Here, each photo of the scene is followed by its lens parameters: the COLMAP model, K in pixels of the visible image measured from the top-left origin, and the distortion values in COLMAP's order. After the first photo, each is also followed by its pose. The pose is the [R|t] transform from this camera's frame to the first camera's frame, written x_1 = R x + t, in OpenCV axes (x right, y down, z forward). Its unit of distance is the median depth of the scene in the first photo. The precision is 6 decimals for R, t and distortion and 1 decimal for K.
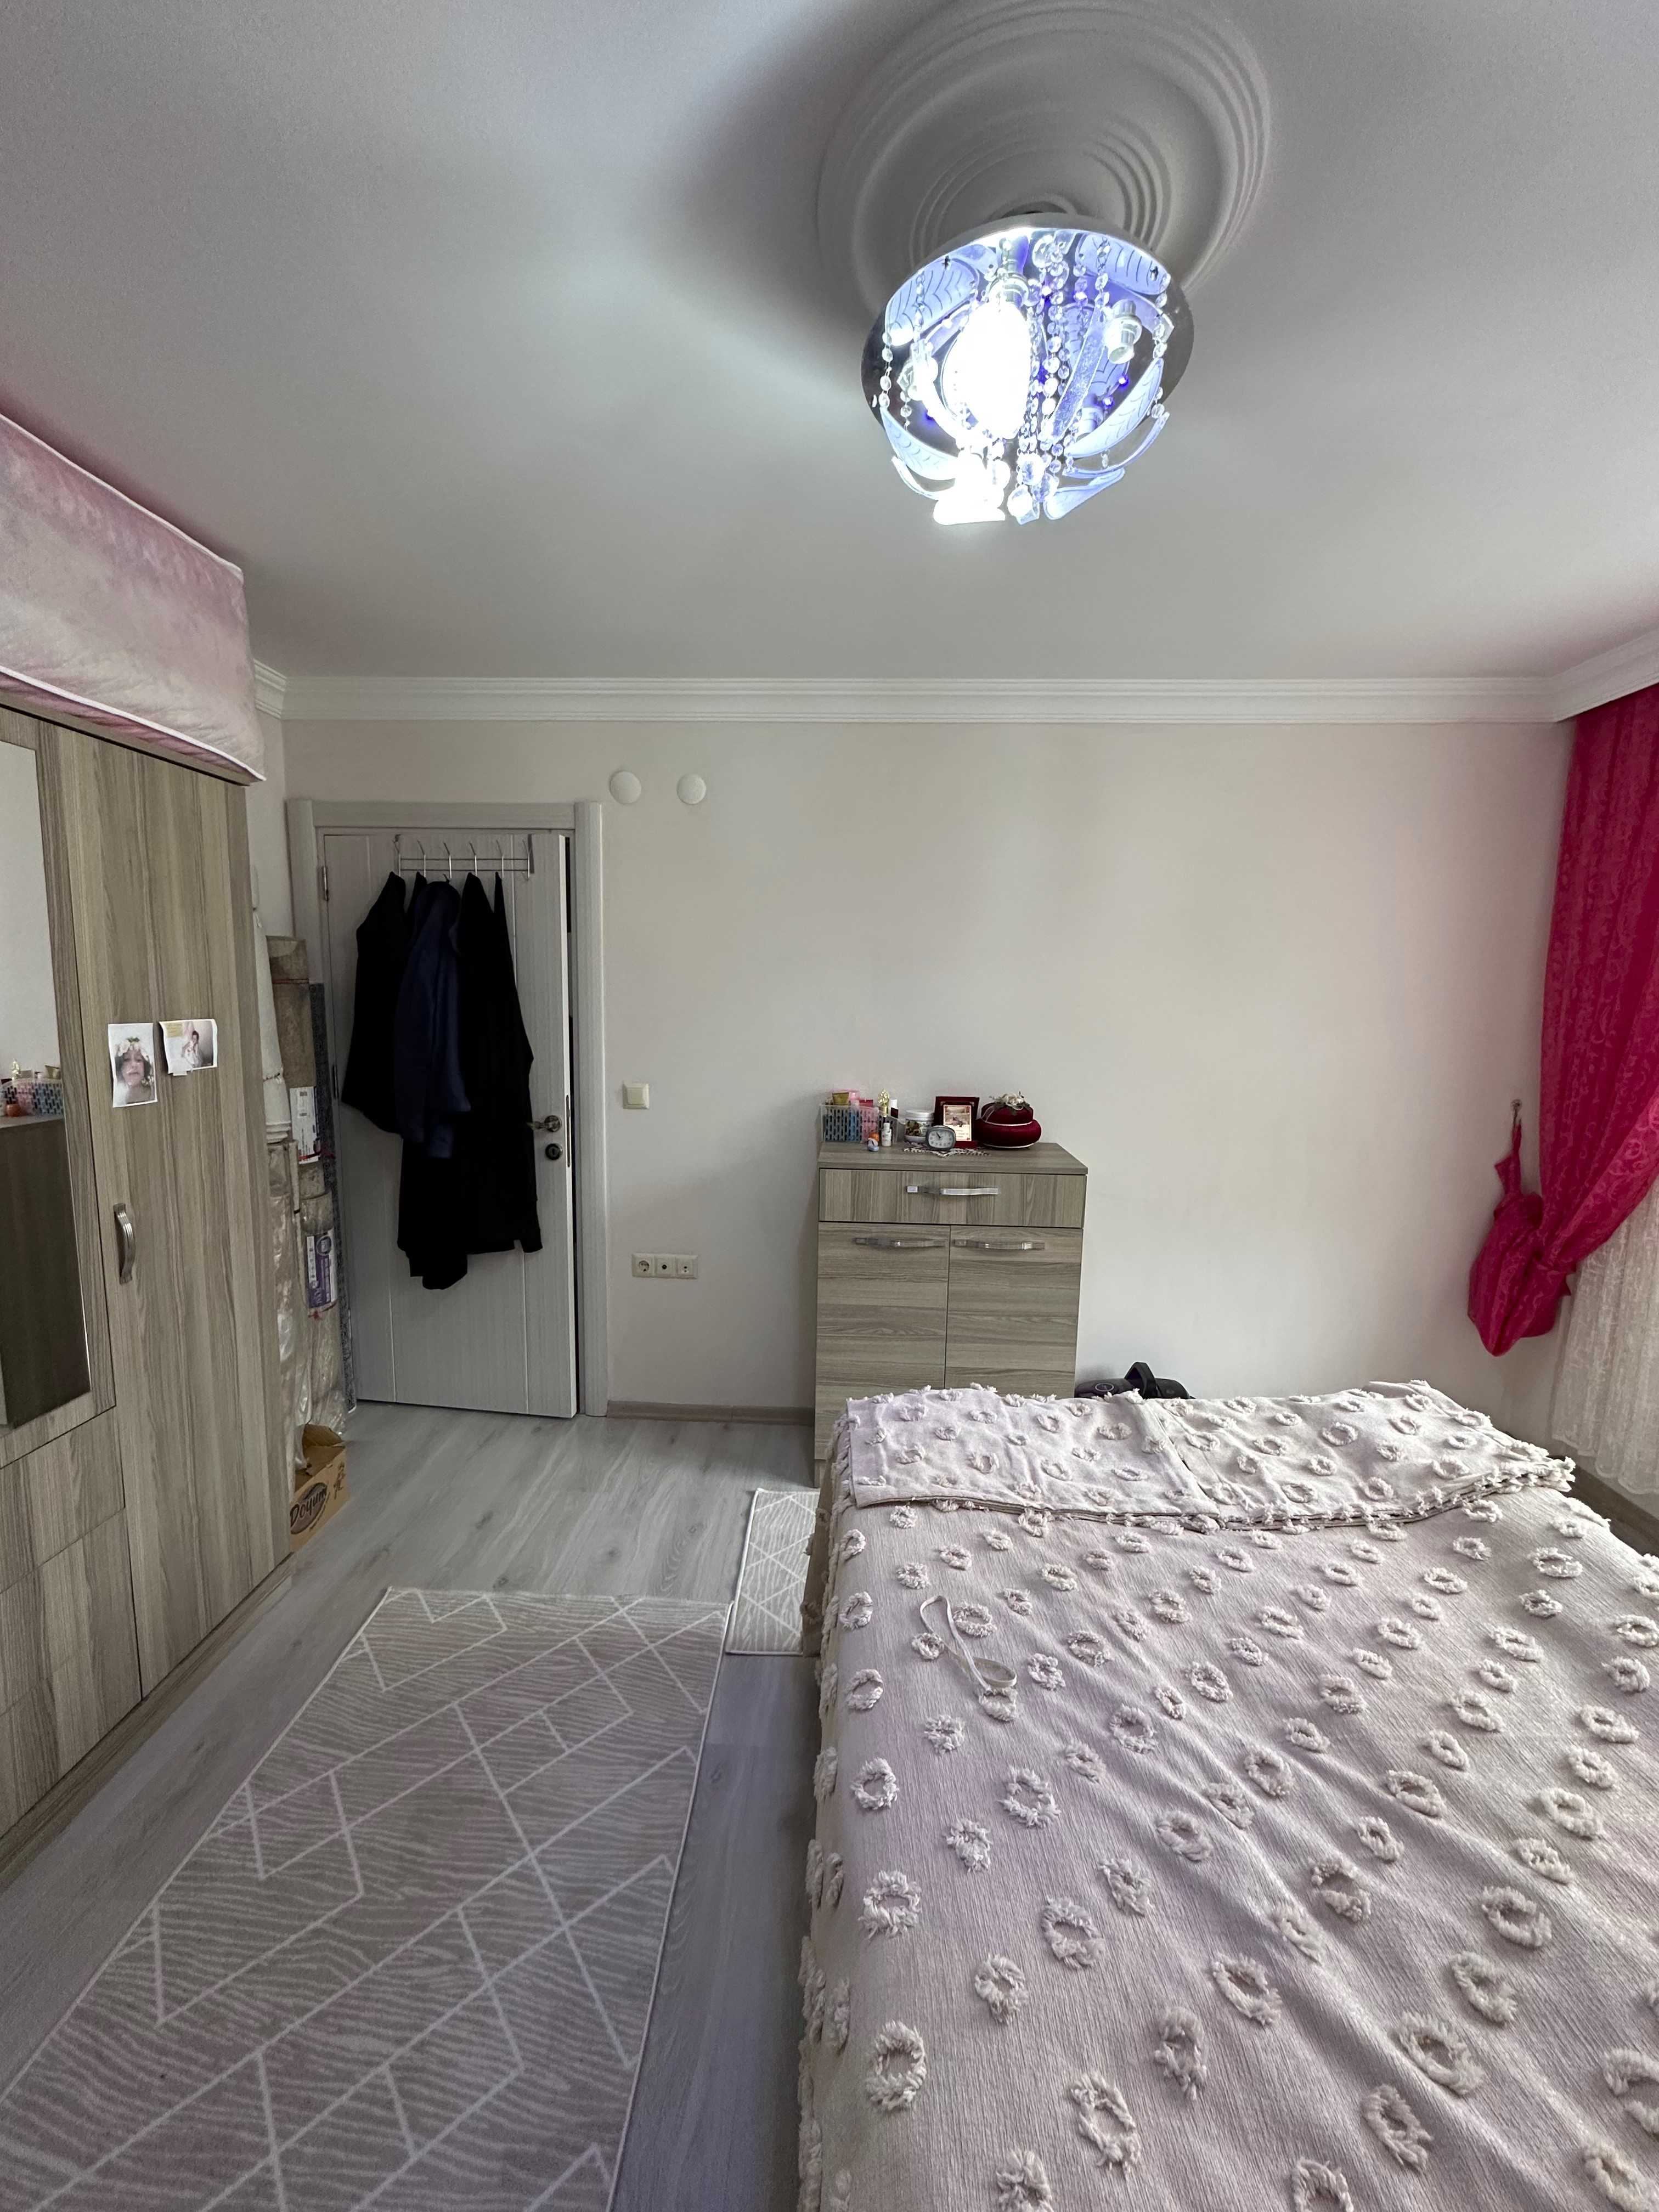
lens RADIAL K [[879.7, 0, 825.9], [0, 879.7, 1105.3], [0, 0, 1]] dist [-0.003393, 0.000780]
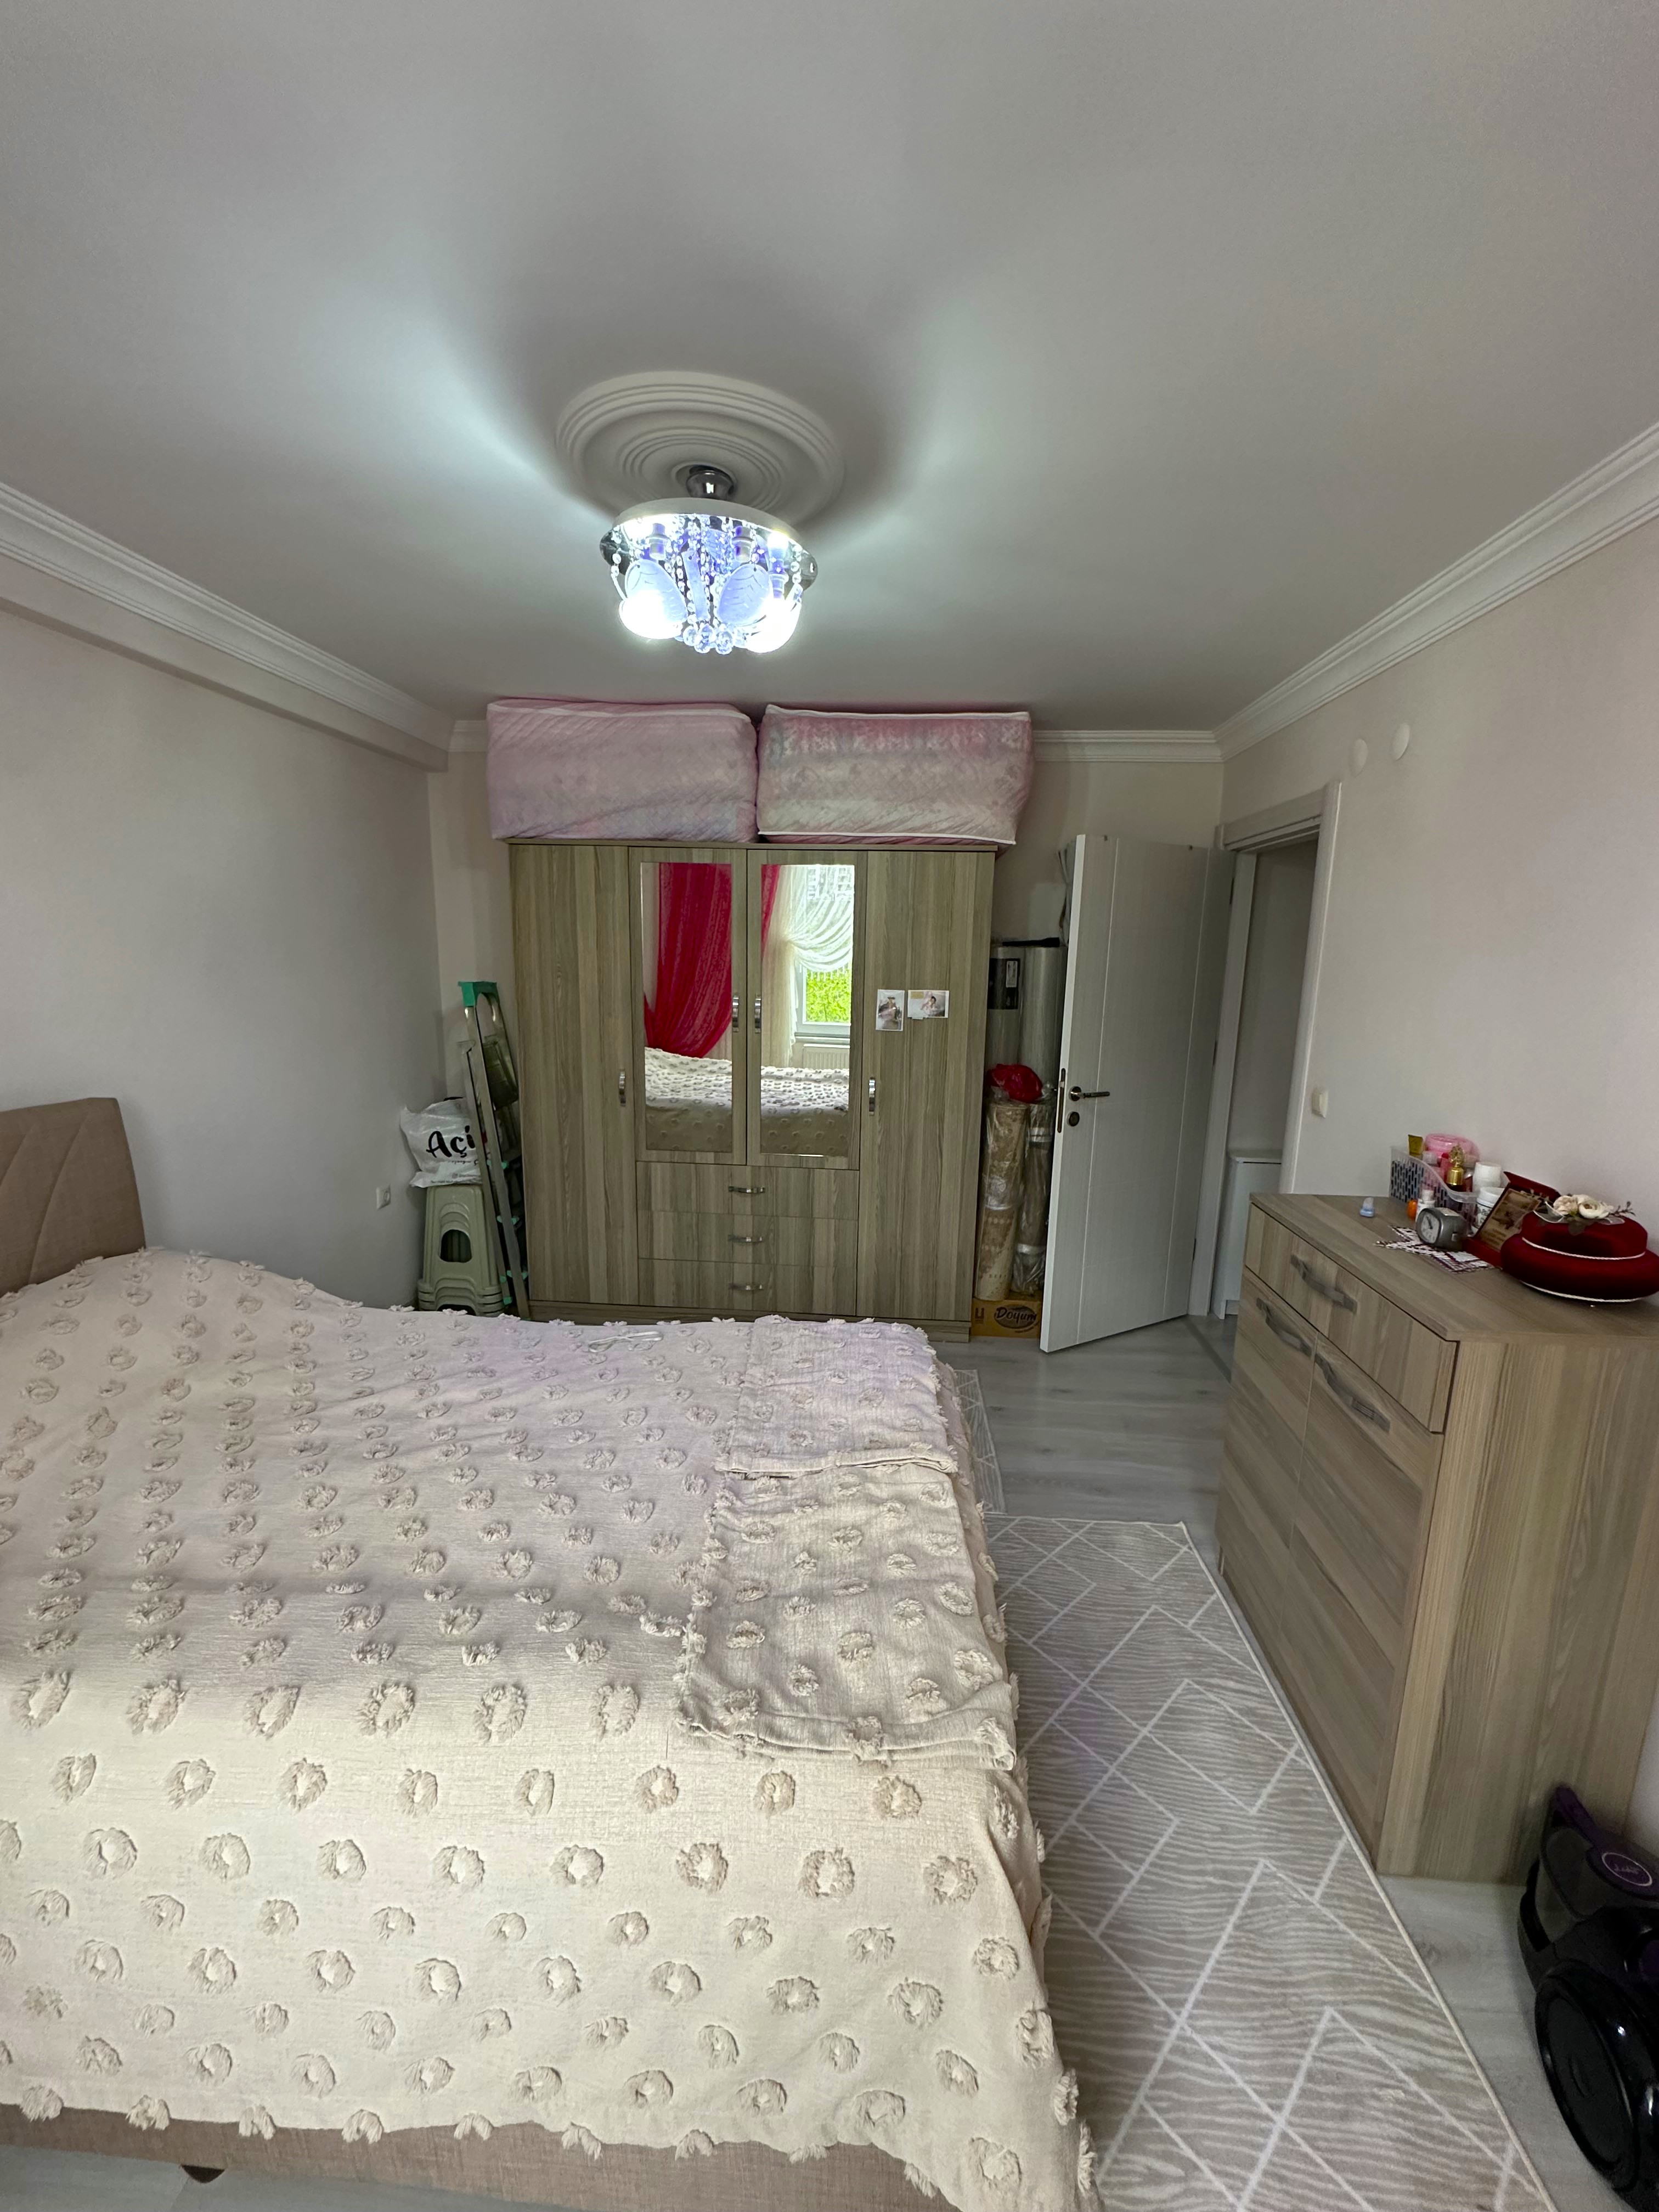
lens RADIAL K [[879.7, 0, 824.9], [0, 879.7, 1107.3], [0, 0, 1]] dist [-0.003393, 0.000780]
pose [[-0.030363, 0.163616, -0.986057, 1.223592], [-0.154142, 0.973944, 0.166353, -0.140151], [0.987582, 0.157044, -0.004352, 0.886377]]
